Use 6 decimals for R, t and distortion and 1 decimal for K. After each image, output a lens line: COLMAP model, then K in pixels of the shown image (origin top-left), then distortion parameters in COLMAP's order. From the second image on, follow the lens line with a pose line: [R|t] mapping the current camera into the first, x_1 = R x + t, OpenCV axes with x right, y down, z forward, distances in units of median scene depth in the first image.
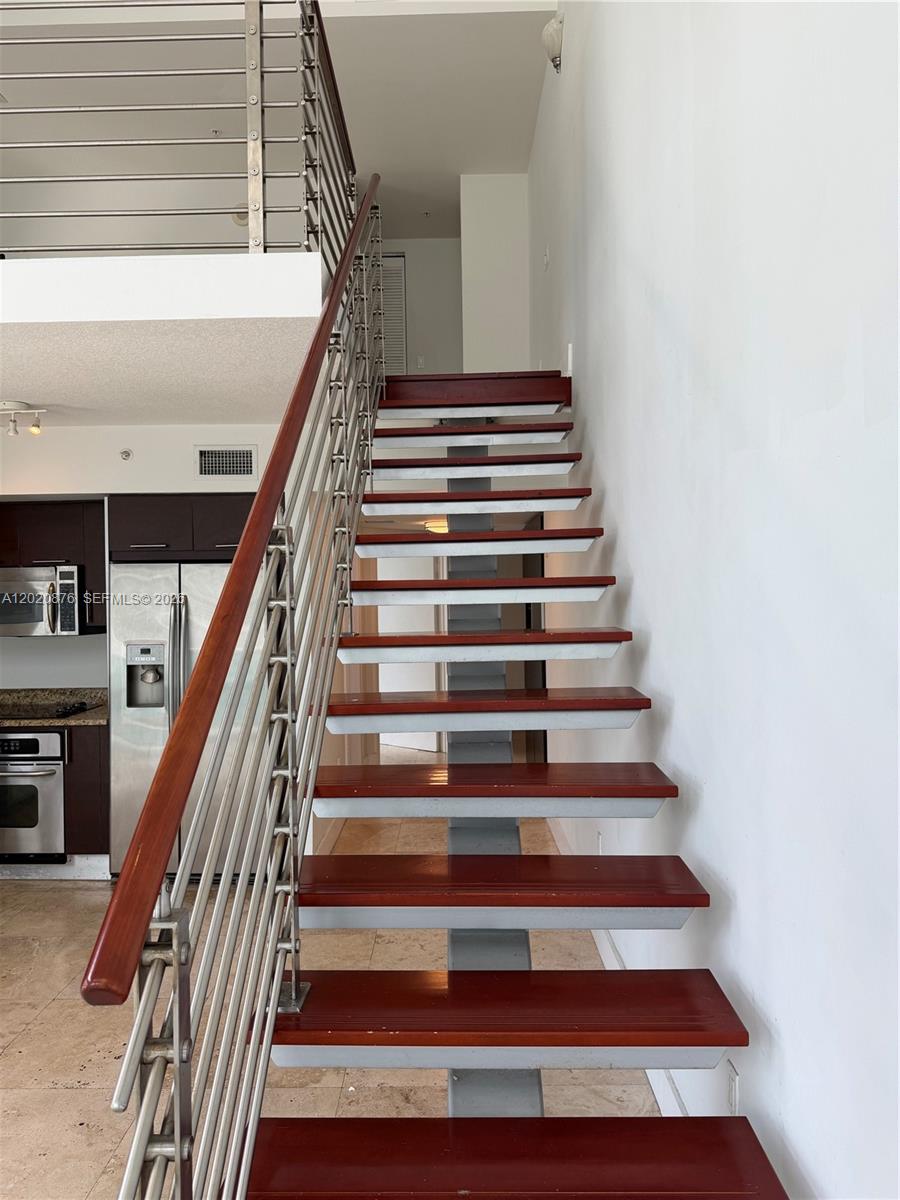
lens RADIAL K [[841.5, 0, 442.5], [0, 841.5, 593.0], [0, 0, 1]] dist [0.061287, -0.087026]
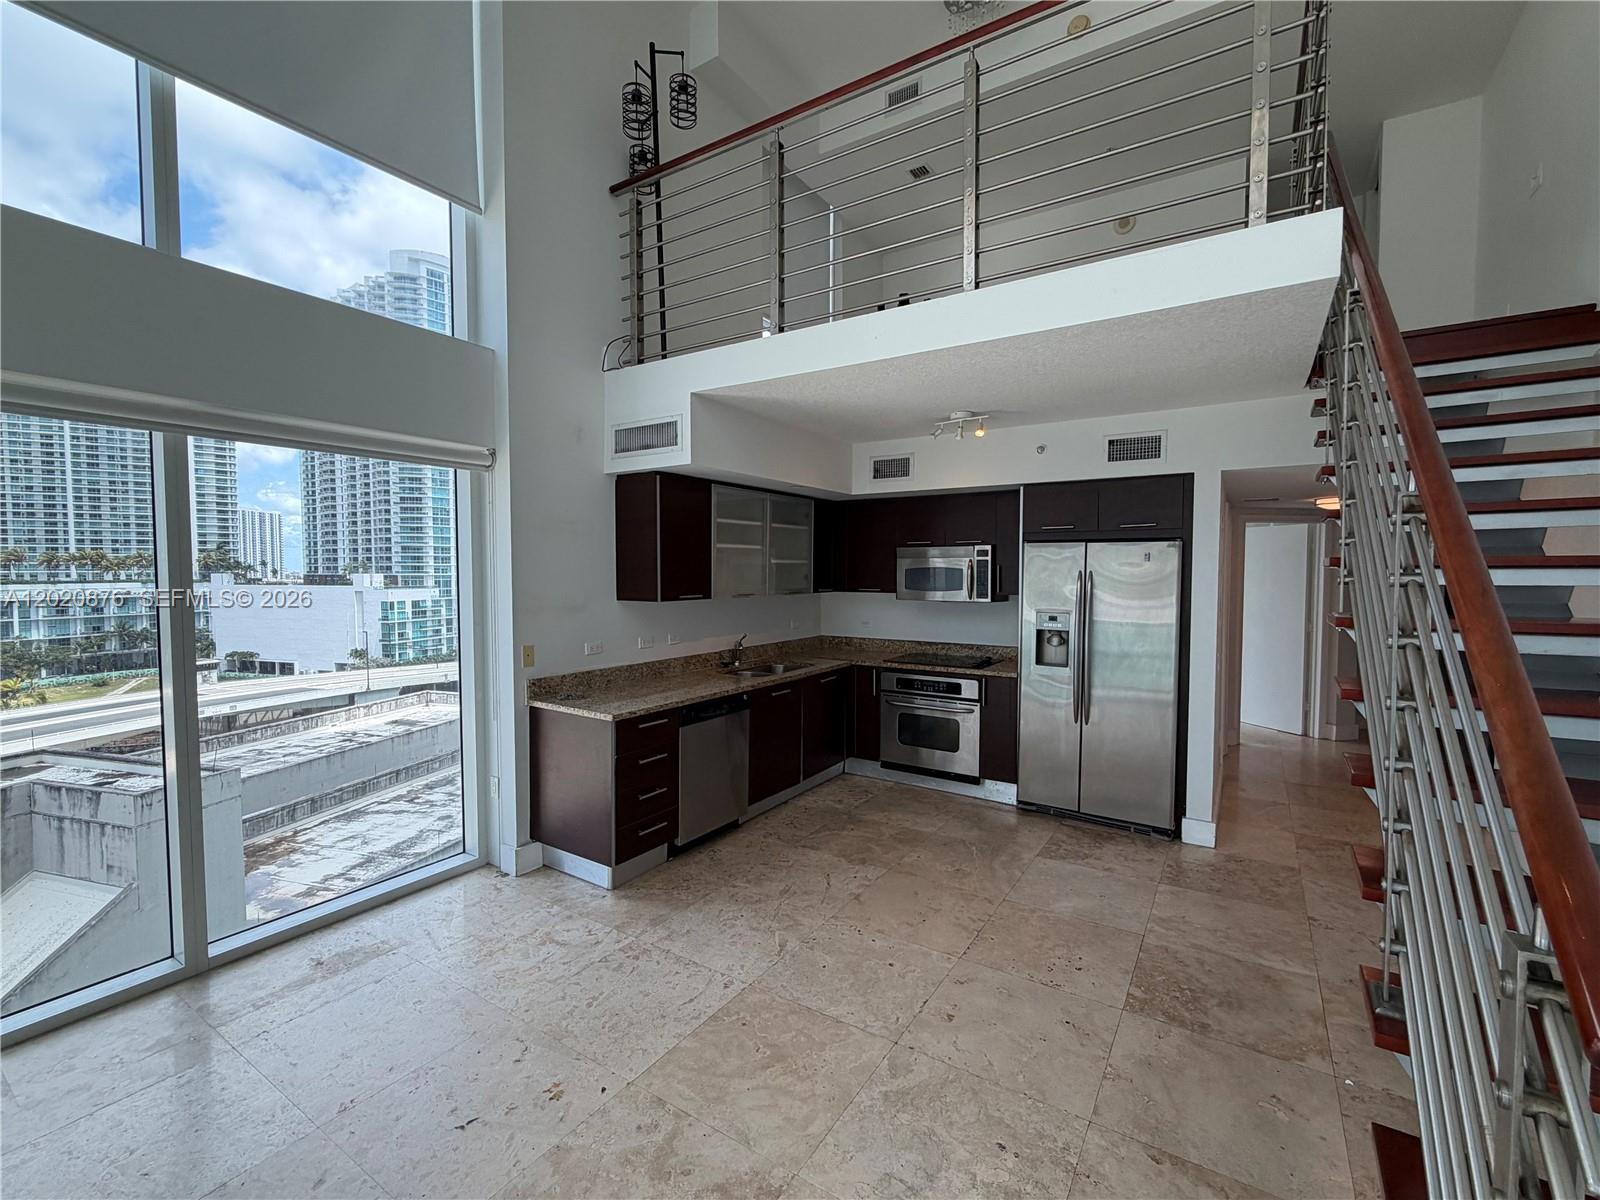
lens RADIAL K [[695.9, 0, 798.7], [0, 695.9, 600.7], [0, 0, 1]] dist [-0.000034, -0.000020]
pose [[0.845834, 0.038384, -0.532064, -0.157997], [-0.015264, 0.998741, 0.047786, 0.005085], [0.533228, -0.032298, 0.845355, 0.009303]]
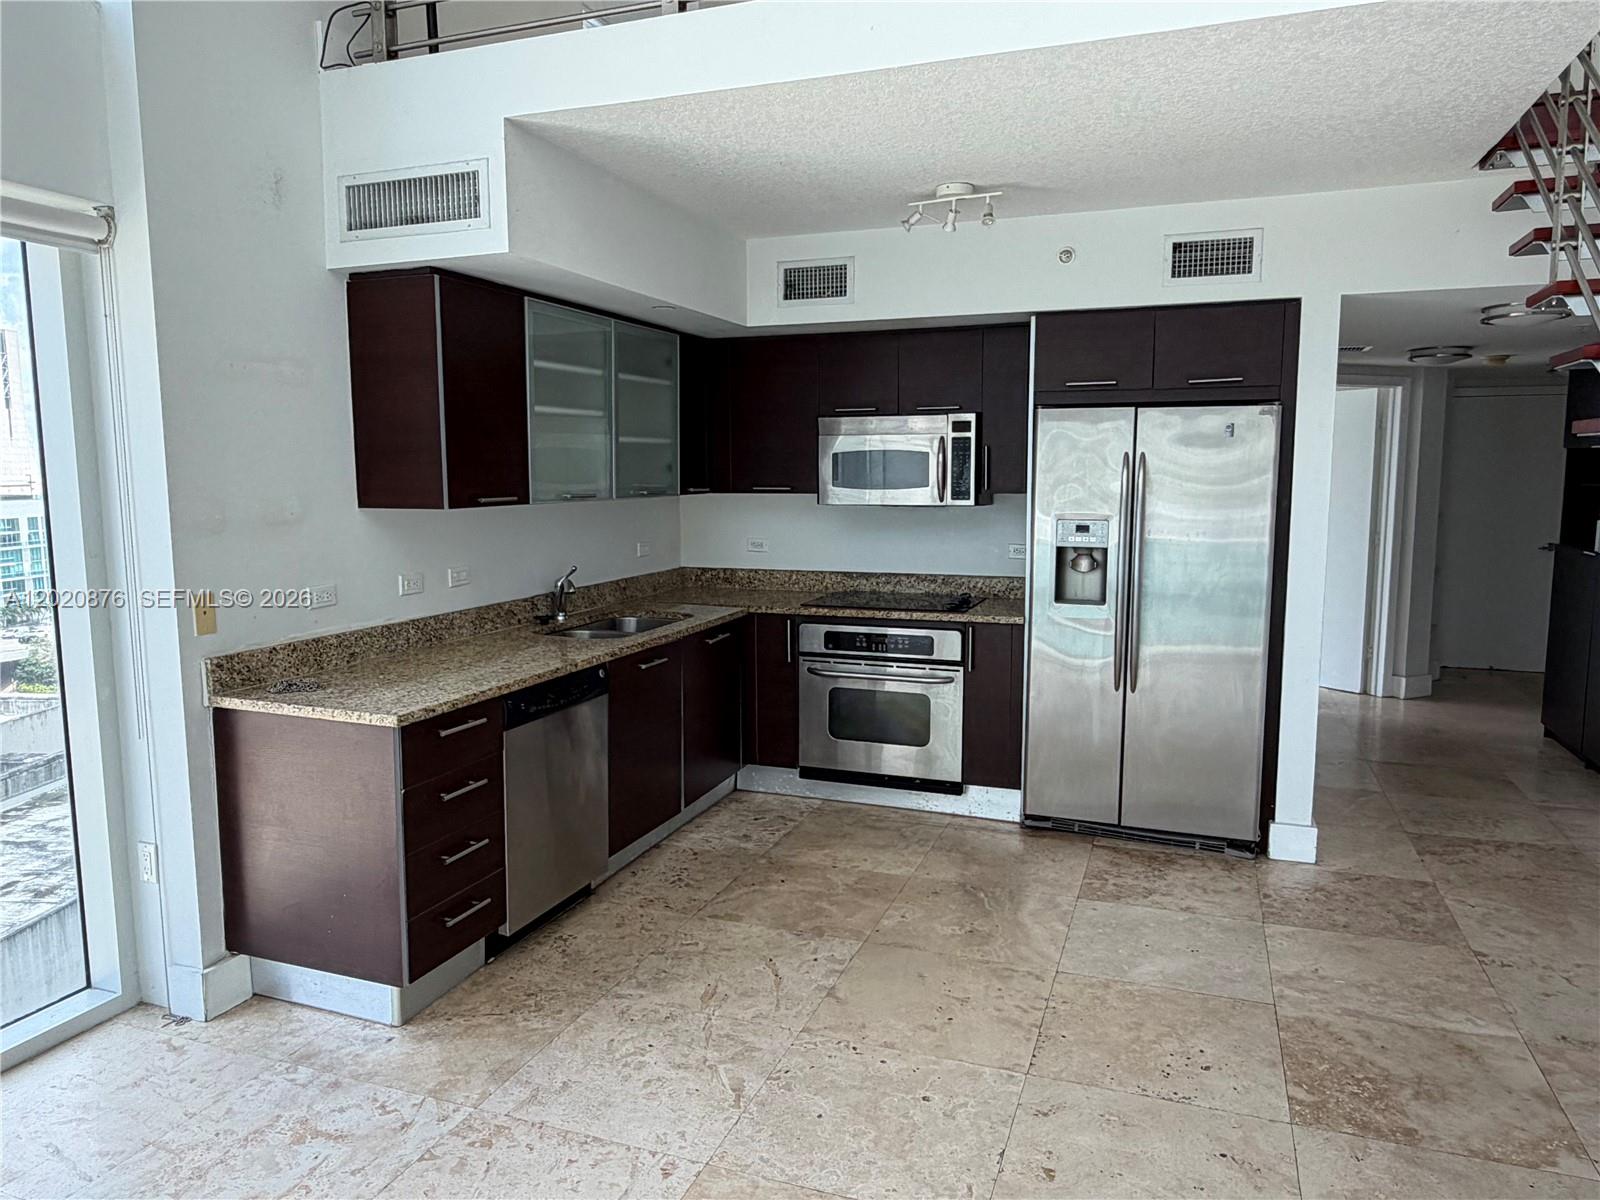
lens RADIAL K [[1094.8, 0, 789.2], [0, 1094.8, 603.2], [0, 0, 1]] dist [0.000128, 0.000936]
pose [[0.940378, 0.051982, -0.336134, -0.304138], [-0.010930, 0.992360, 0.122888, 0.021575], [0.339954, -0.111887, 0.933762, 0.020662]]
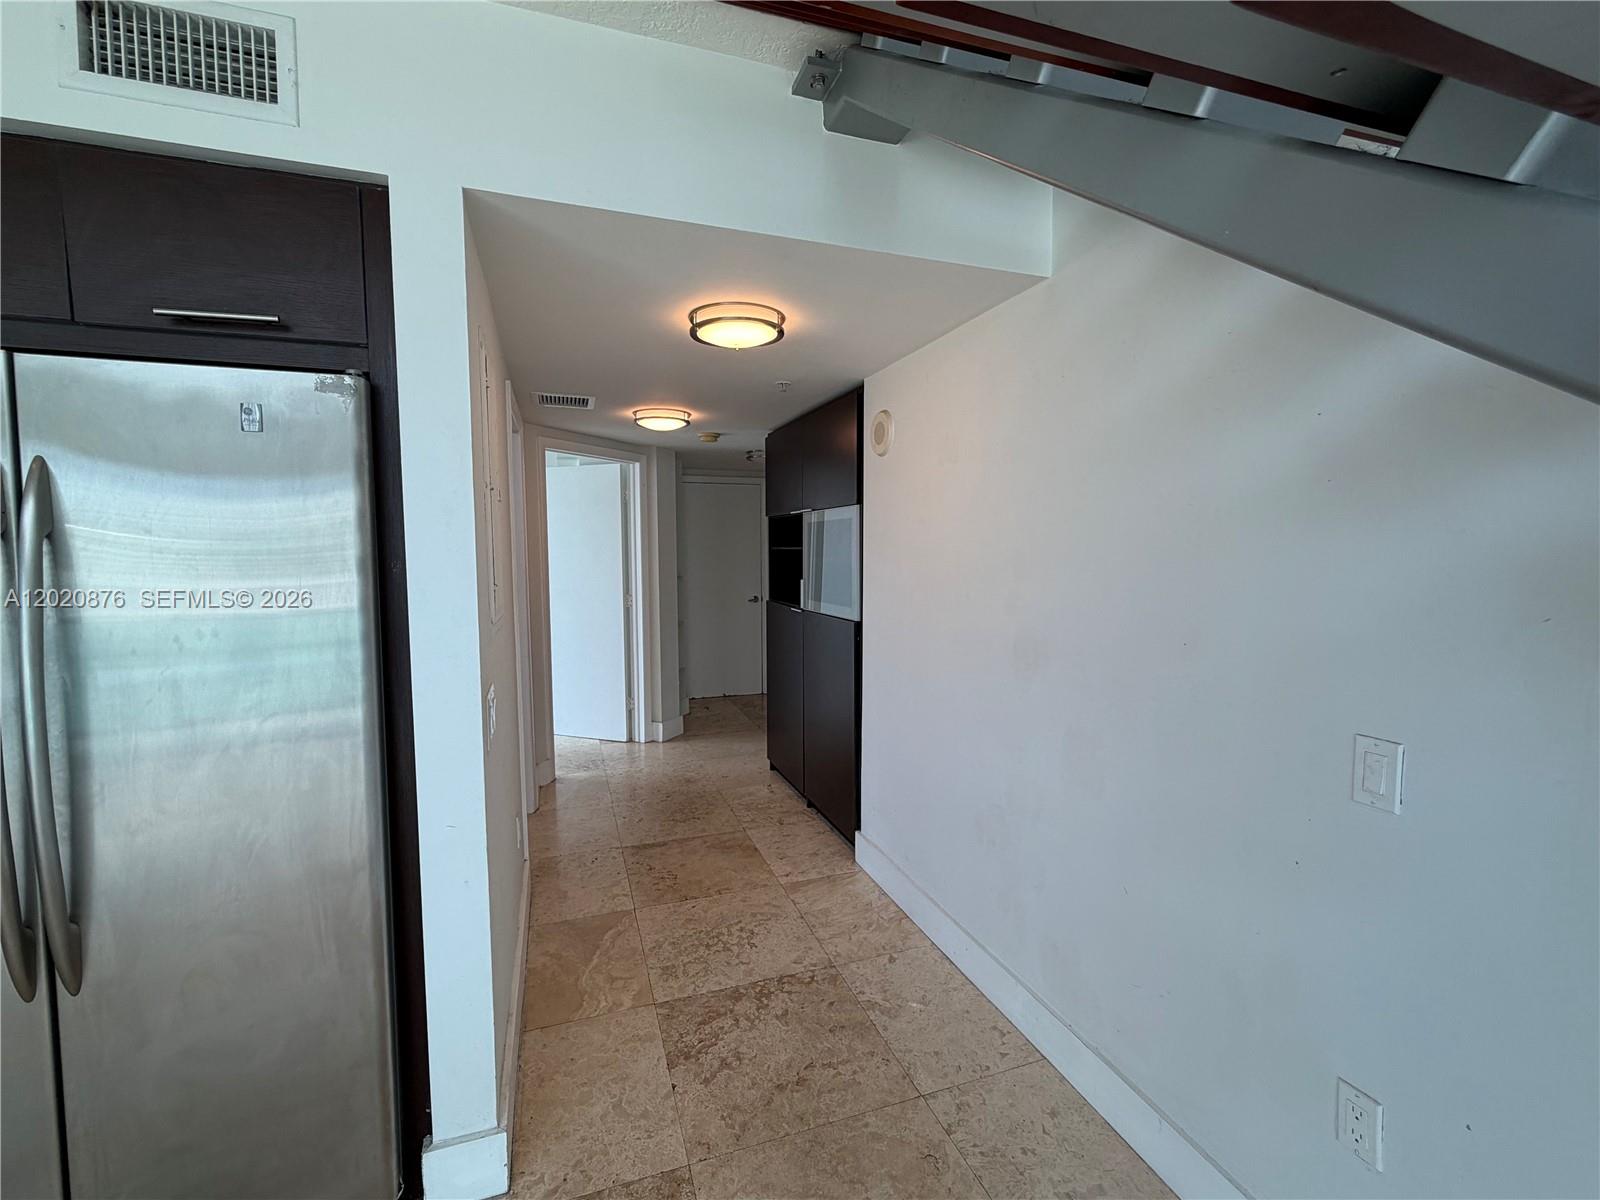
lens RADIAL K [[695.9, 0, 798.7], [0, 695.9, 600.7], [0, 0, 1]] dist [-0.000034, -0.000020]
pose [[0.941125, -0.012563, 0.337825, -0.145019], [-0.010338, 0.997772, 0.065904, 0.041120], [-0.337901, -0.065517, 0.938899, 0.750283]]
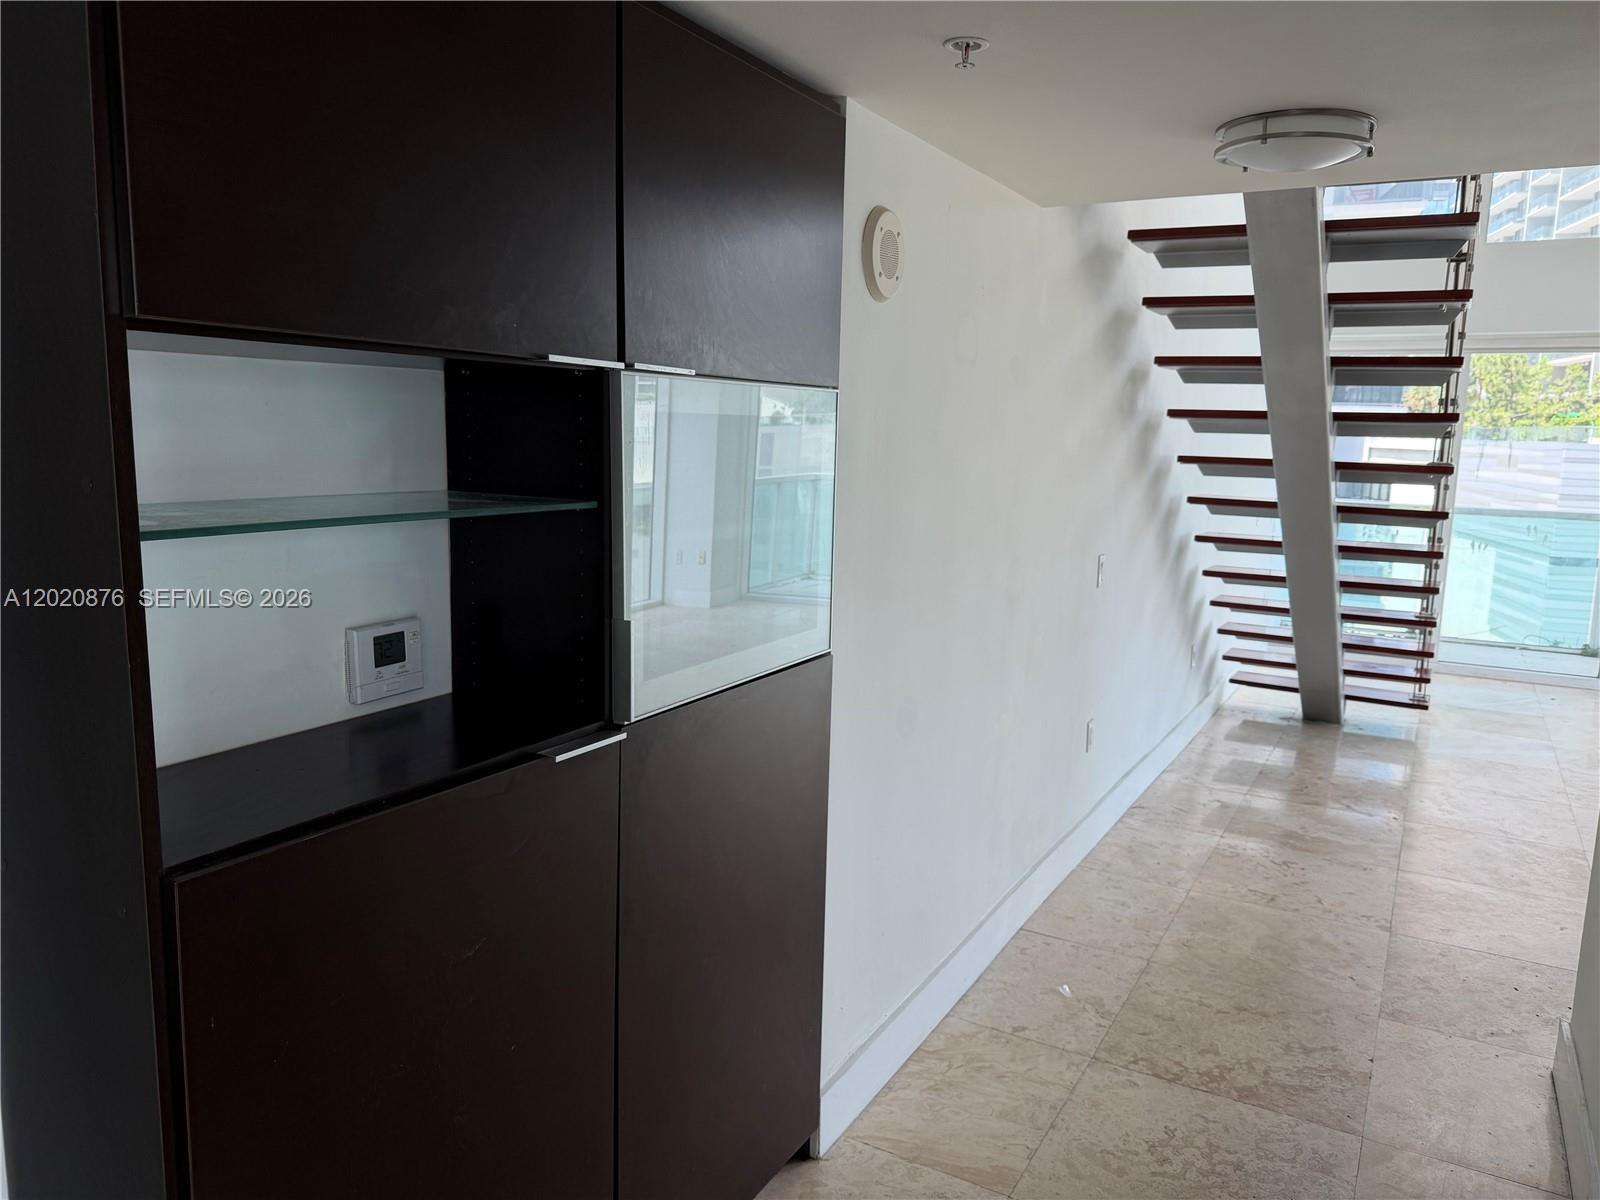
lens RADIAL K [[1122.1, 0, 799.4], [0, 1122.1, 605.1], [0, 0, 1]] dist [0.061287, -0.087026]
pose [[-0.874255, -0.070264, 0.480355, -0.079983], [-0.002339, 0.990069, 0.140564, 0.012848], [-0.485461, 0.121765, -0.865737, 1.928856]]
